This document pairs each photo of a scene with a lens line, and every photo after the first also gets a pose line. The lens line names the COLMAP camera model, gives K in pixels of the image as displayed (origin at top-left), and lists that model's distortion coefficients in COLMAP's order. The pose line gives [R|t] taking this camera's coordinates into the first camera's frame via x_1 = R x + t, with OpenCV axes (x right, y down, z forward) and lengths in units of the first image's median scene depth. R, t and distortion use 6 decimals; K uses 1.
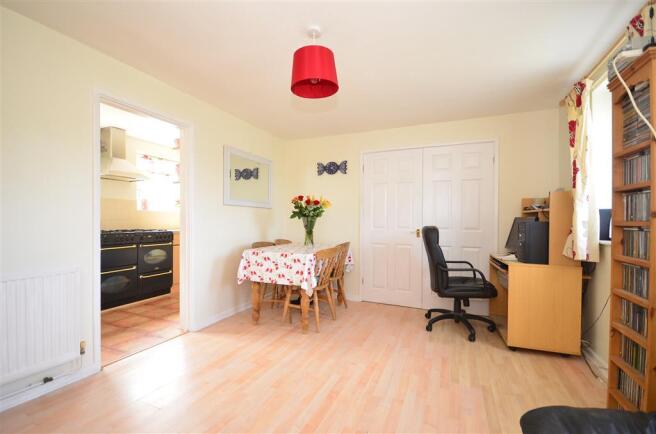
lens RADIAL K [[289.1, 0, 330.9], [0, 289.1, 219.4], [0, 0, 1]] dist [0.005909, 0.000161]
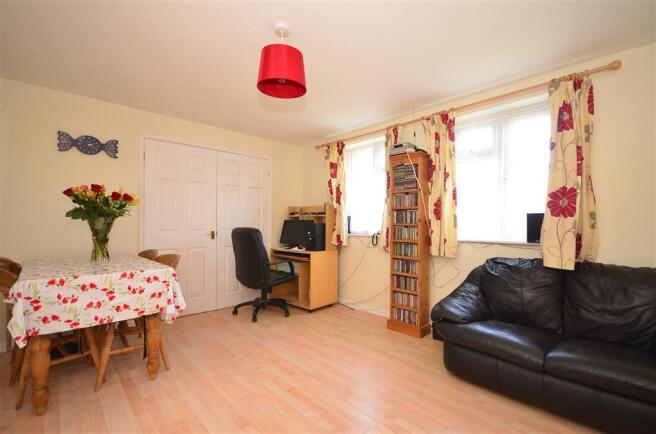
lens RADIAL K [[289.1, 0, 330.6], [0, 289.1, 220.0], [0, 0, 1]] dist [0.005909, 0.000161]
pose [[0.391955, 0.006858, 0.919959, -0.585449], [-0.004904, 0.999974, -0.005365, -0.001060], [-0.919971, -0.002409, 0.391978, 0.307863]]
